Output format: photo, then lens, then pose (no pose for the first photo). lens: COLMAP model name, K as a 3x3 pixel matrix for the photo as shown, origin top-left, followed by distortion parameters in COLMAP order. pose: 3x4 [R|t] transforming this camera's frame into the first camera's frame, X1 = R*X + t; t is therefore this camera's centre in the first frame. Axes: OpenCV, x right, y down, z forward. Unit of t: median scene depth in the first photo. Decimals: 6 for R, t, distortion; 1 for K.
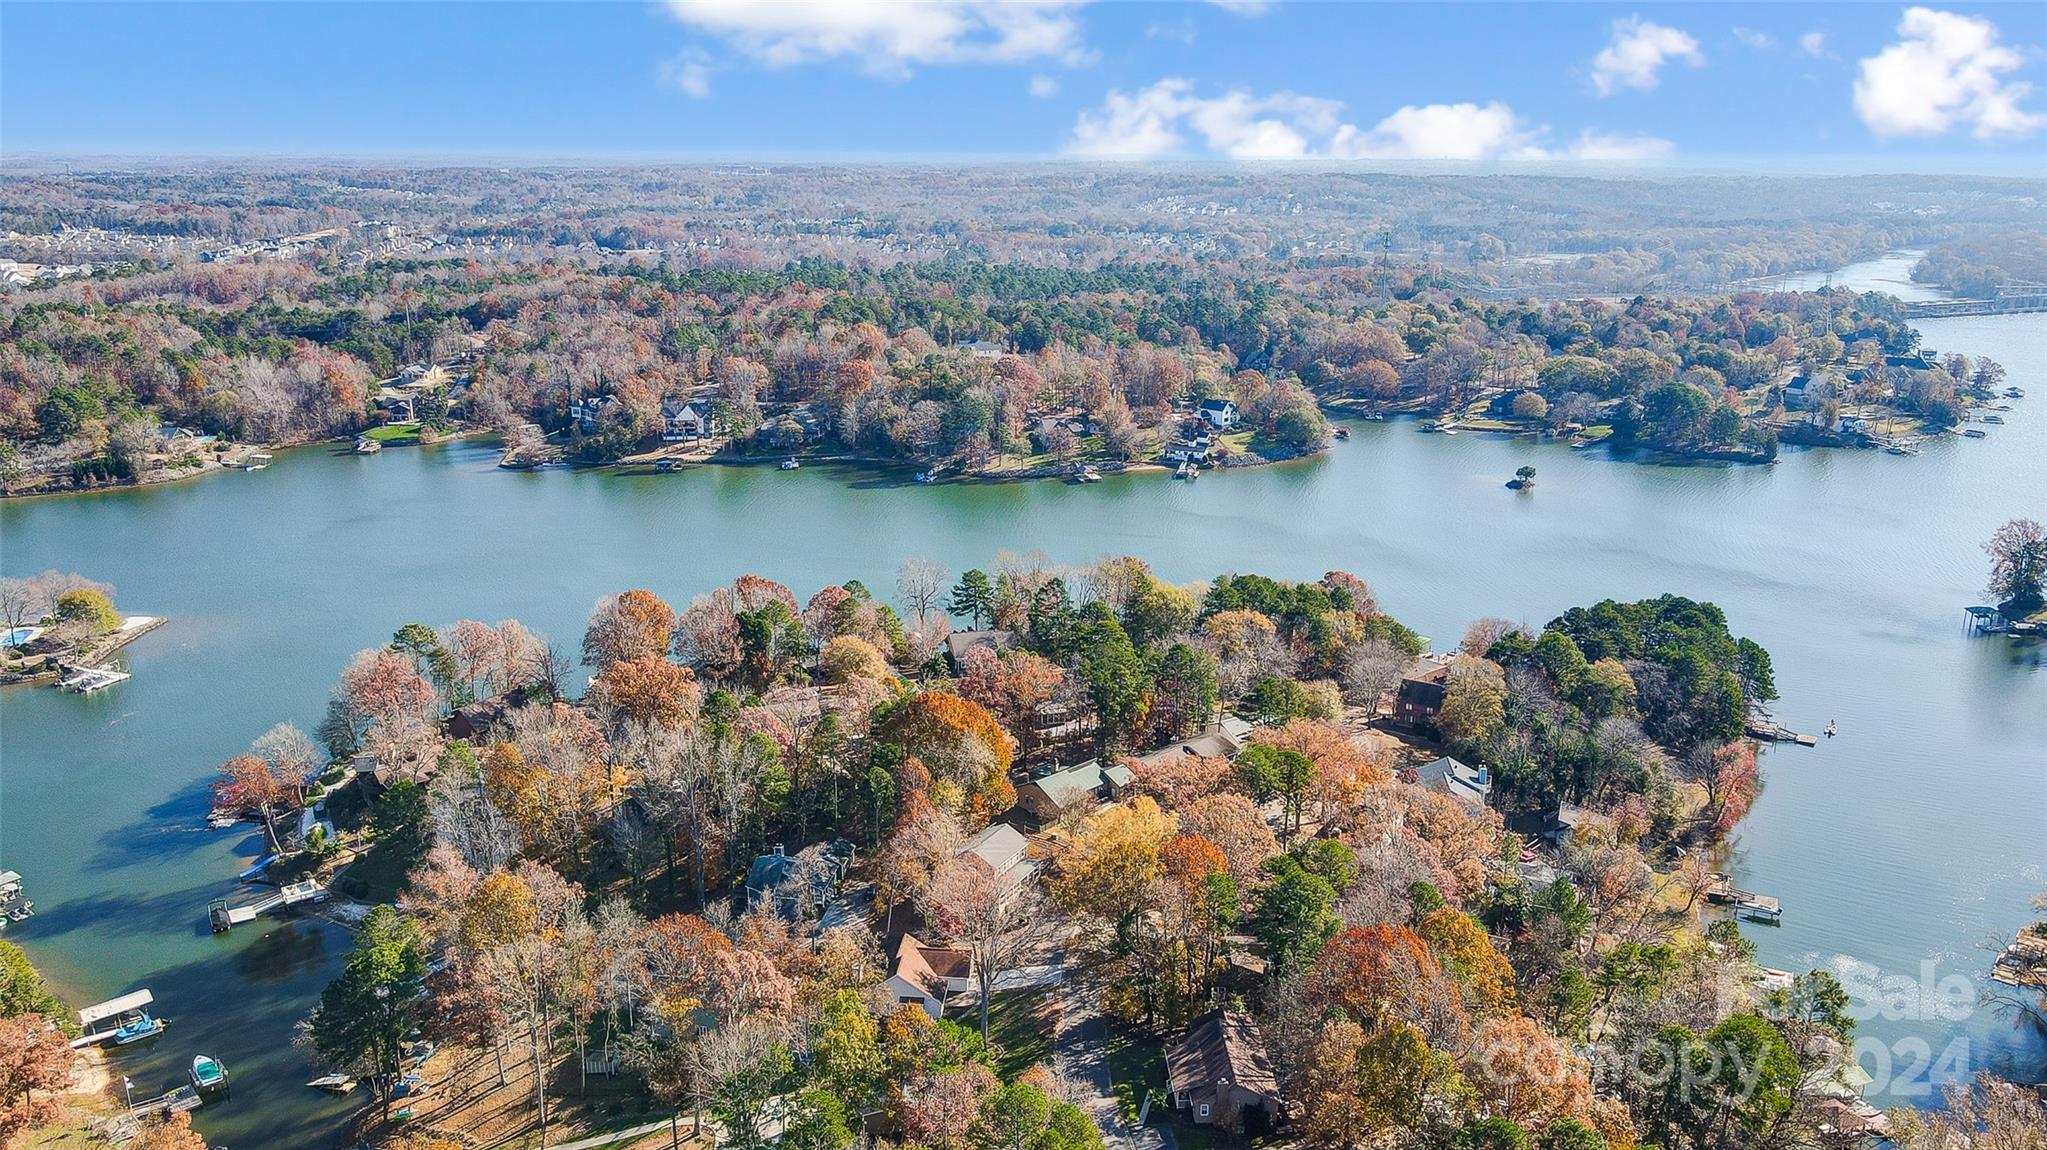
lens RADIAL K [[1466.5, 0, 1023.9], [0, 1466.5, 573.3], [0, 0, 1]] dist [0.007651, 0.003763]
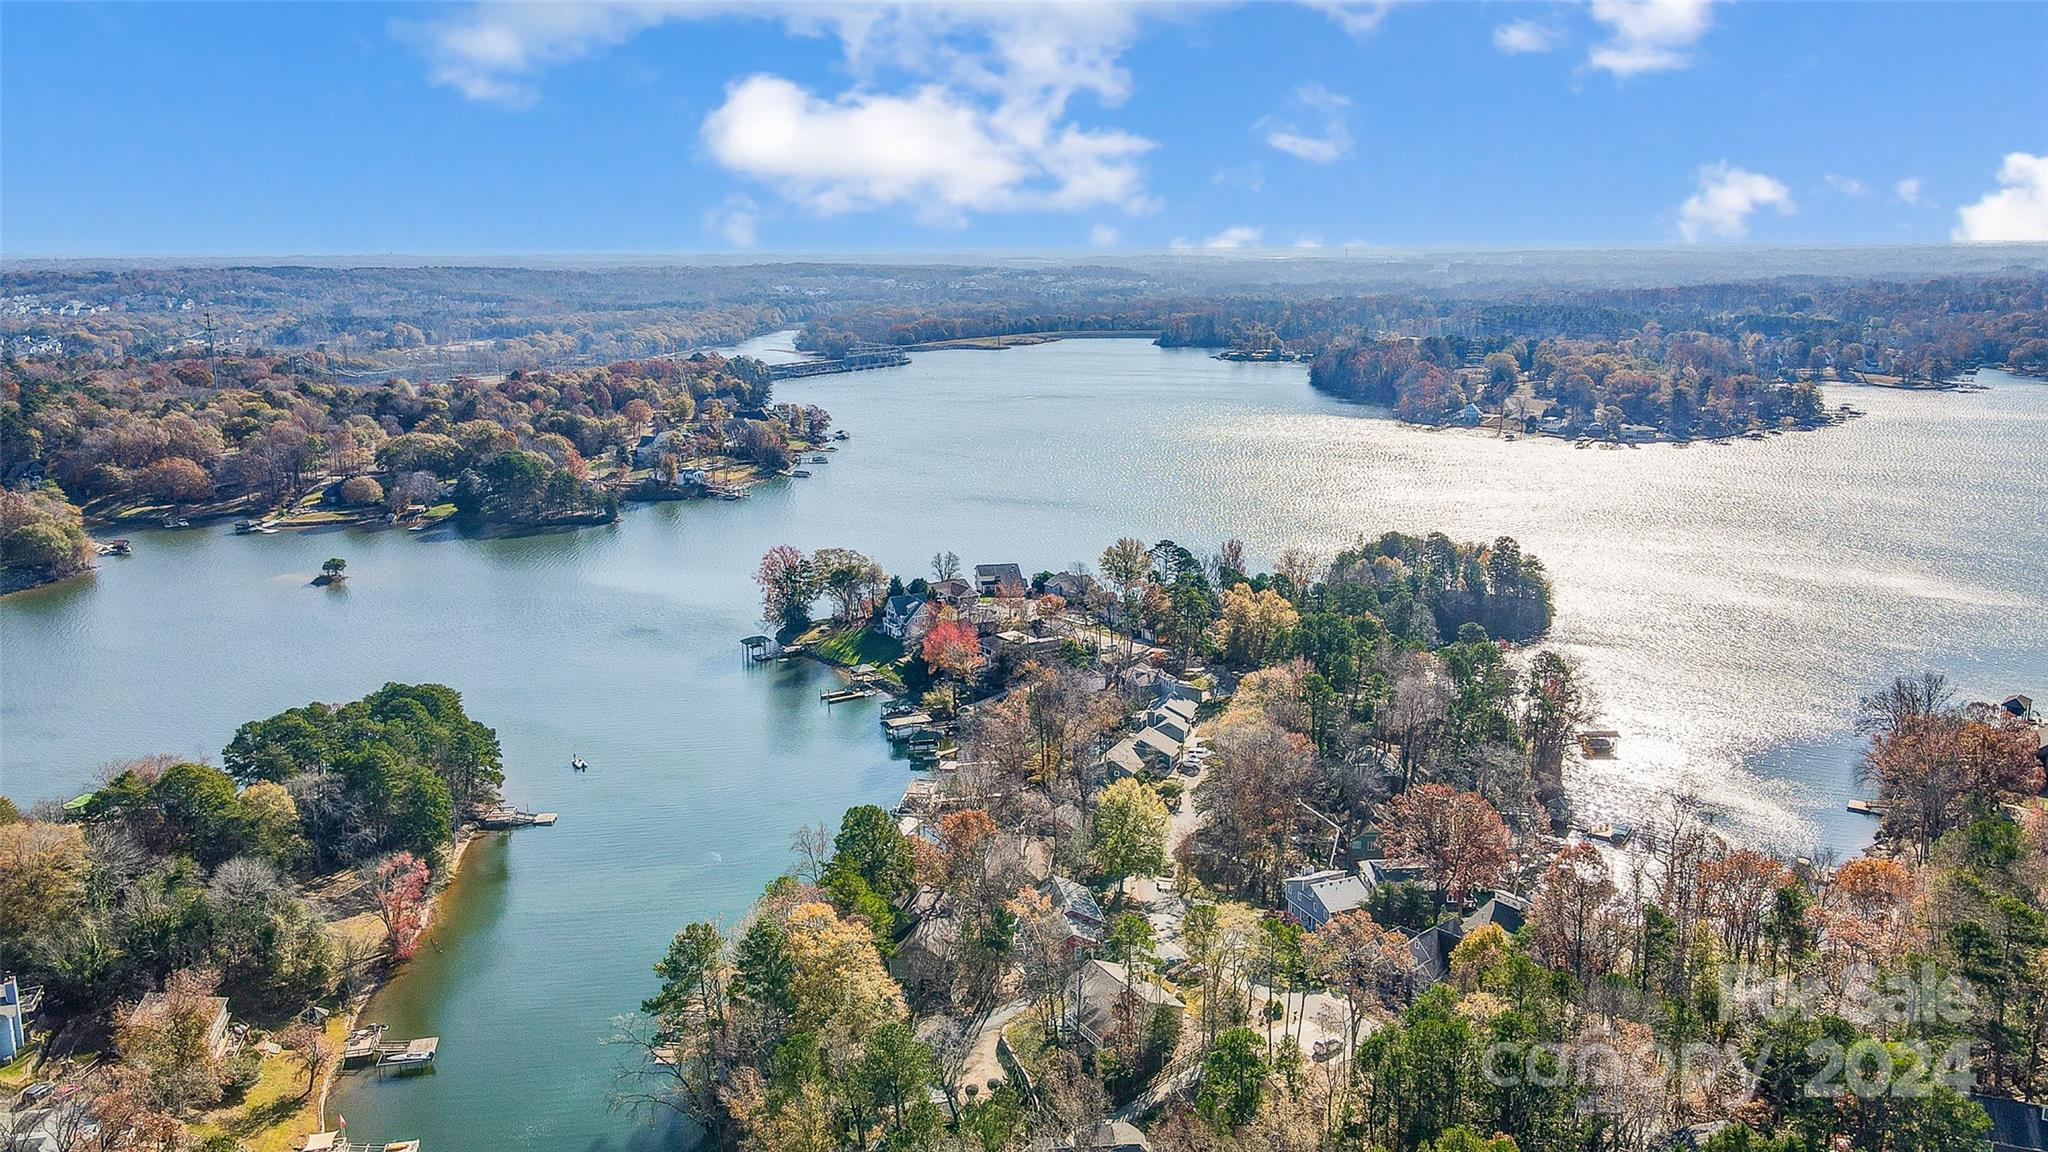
lens RADIAL K [[1467.2, 0, 1024.1], [0, 1467.2, 568.0], [0, 0, 1]] dist [0.007651, 0.003763]
pose [[0.795051, -0.135496, 0.591215, 0.119294], [0.175551, 0.984415, -0.010468, 0.011050], [-0.580582, 0.112111, 0.806446, 0.044913]]
